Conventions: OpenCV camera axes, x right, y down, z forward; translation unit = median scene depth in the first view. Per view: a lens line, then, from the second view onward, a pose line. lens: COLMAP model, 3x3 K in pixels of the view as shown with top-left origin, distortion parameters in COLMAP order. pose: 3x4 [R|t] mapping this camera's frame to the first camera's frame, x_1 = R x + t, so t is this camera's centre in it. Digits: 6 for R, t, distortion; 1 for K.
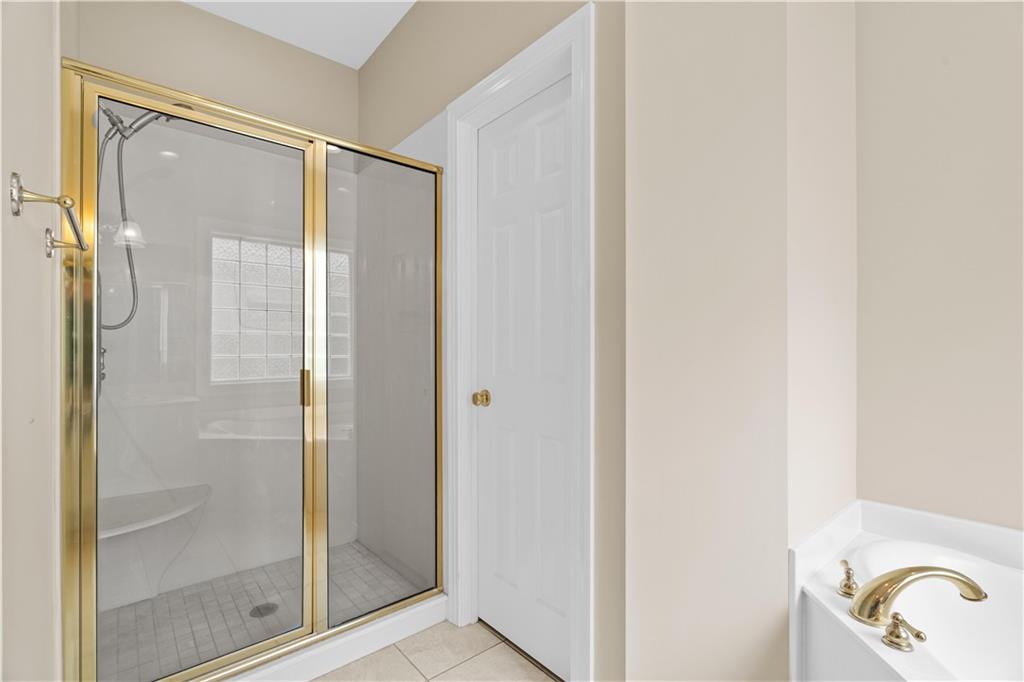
lens RADIAL K [[465.0, 0, 514.0], [0, 465.0, 342.7], [0, 0, 1]] dist [0.002626, 0.000306]
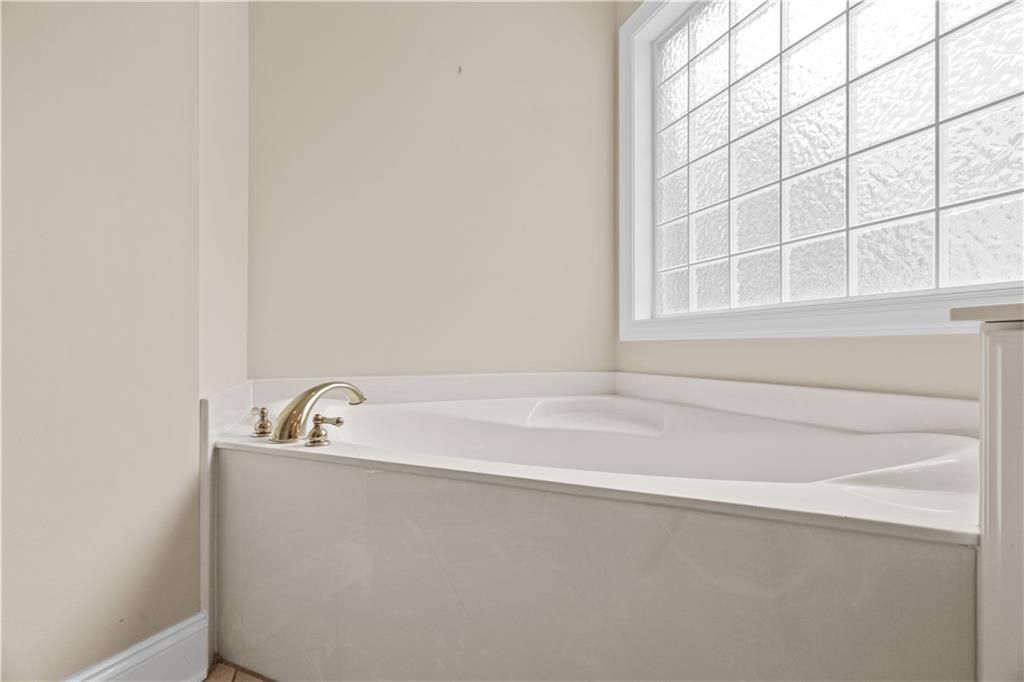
lens RADIAL K [[465.0, 0, 513.7], [0, 465.0, 344.0], [0, 0, 1]] dist [0.002626, 0.000306]
pose [[0.320612, 0.005228, 0.947196, -0.018012], [-0.009829, 0.999949, -0.002192, 0.359376], [-0.947160, -0.008607, 0.320647, 0.218160]]
